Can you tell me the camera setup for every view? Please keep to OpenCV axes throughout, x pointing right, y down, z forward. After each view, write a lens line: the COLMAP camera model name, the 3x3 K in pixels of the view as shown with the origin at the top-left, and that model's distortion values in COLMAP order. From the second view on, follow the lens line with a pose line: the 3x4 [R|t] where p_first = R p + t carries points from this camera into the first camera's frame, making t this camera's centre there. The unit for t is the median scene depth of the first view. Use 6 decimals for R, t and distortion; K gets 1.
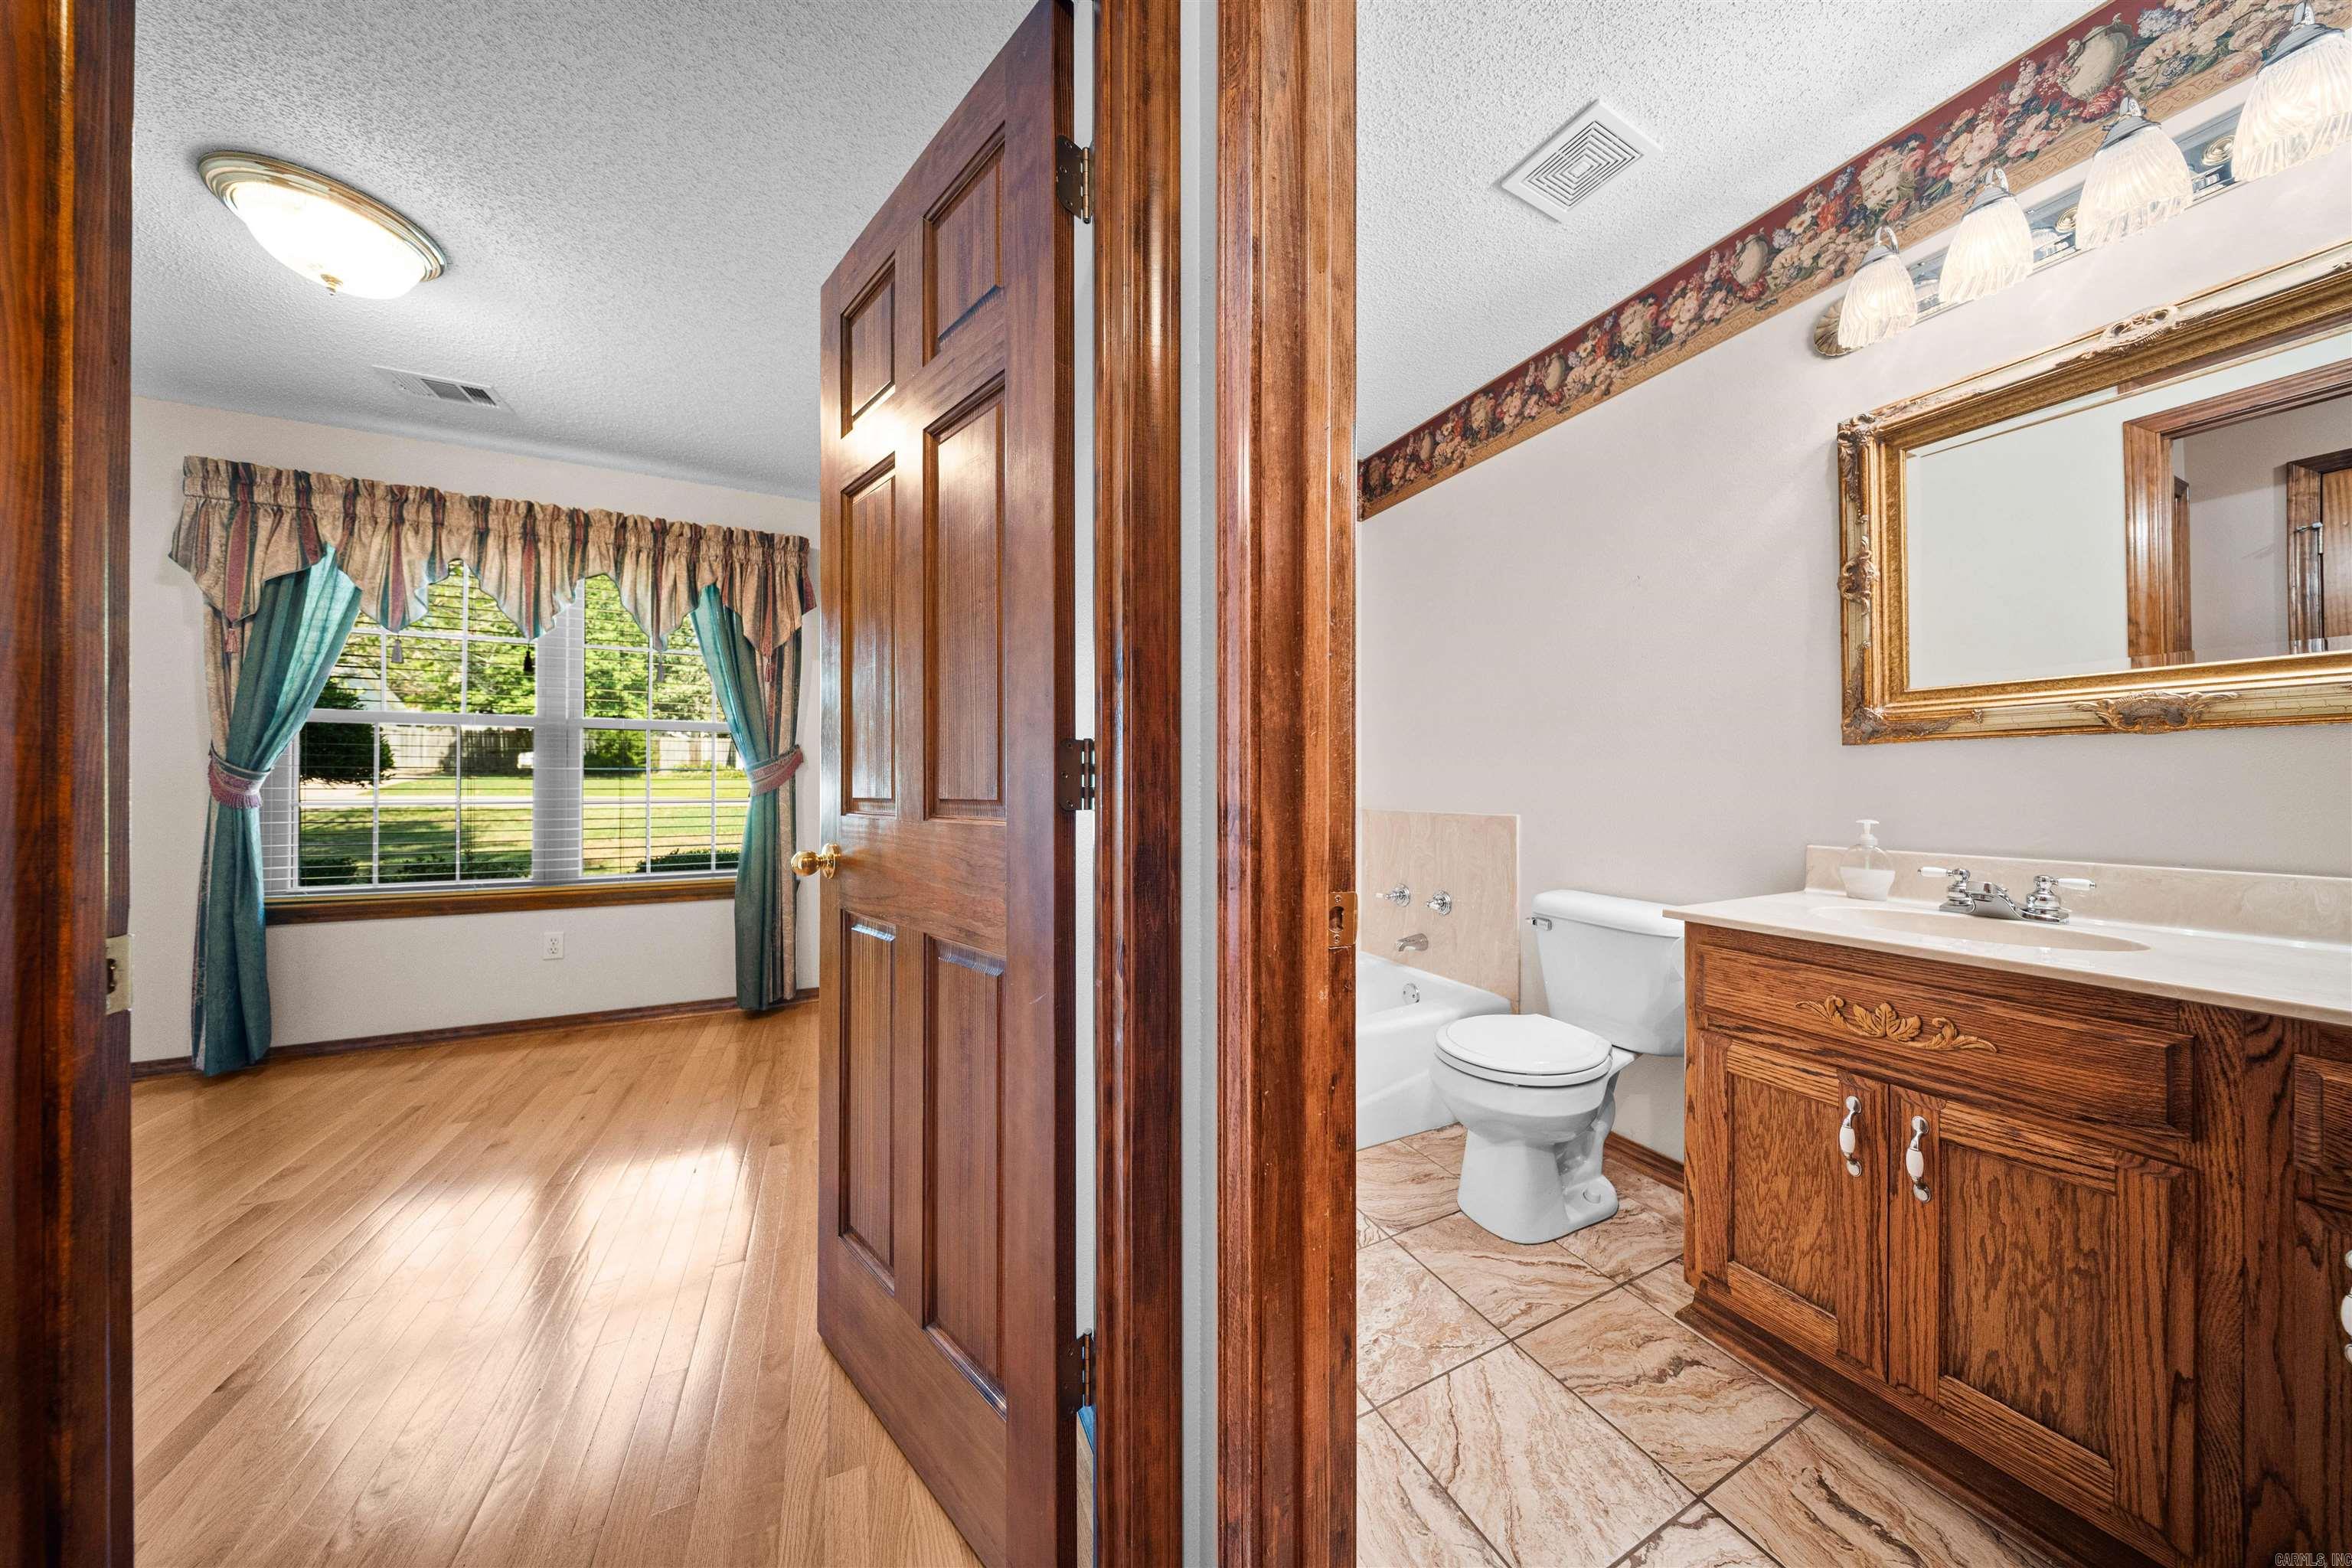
lens RADIAL K [[680.8, 0, 1176.0], [0, 680.8, 784.0], [0, 0, 1]] dist [-0.016488, 0.001221]
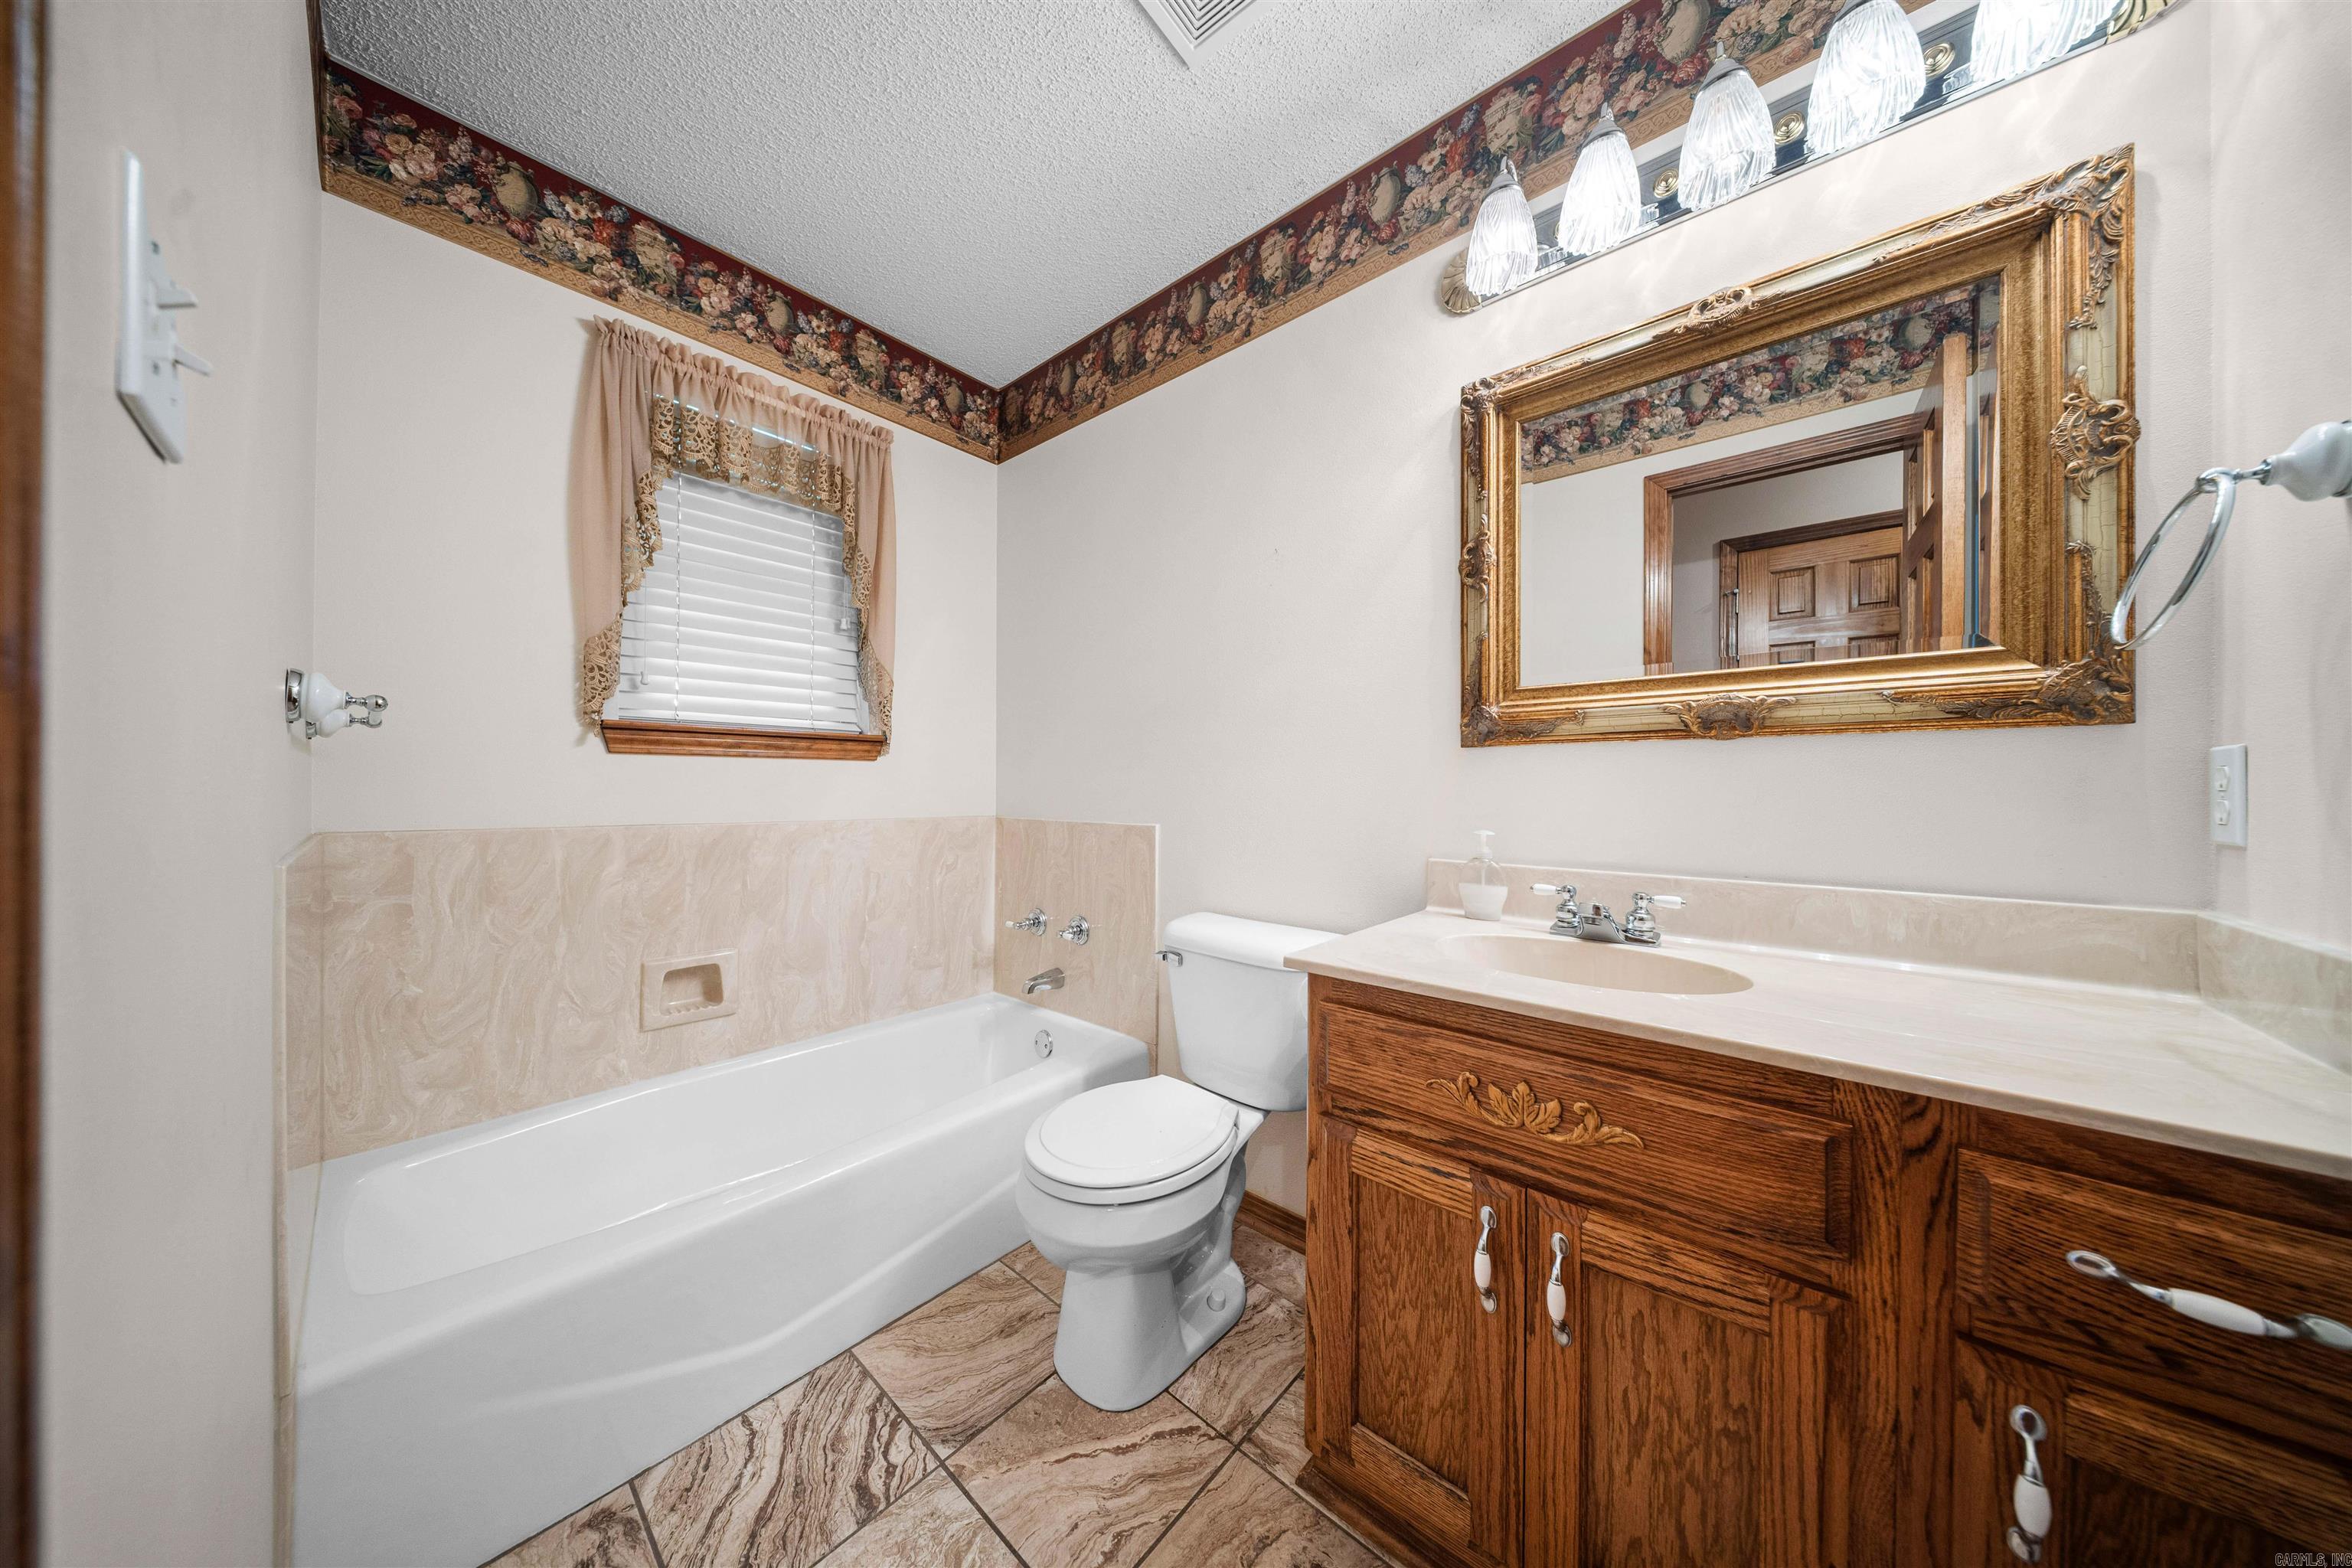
lens RADIAL K [[686.1, 0, 1162.0], [0, 686.1, 790.0], [0, 0, 1]] dist [-0.013874, -0.000108]
pose [[0.920078, 0.004702, 0.391706, 0.382044], [-0.006218, 0.999977, 0.002602, -0.000901], [-0.391685, -0.004830, 0.920087, 0.451076]]
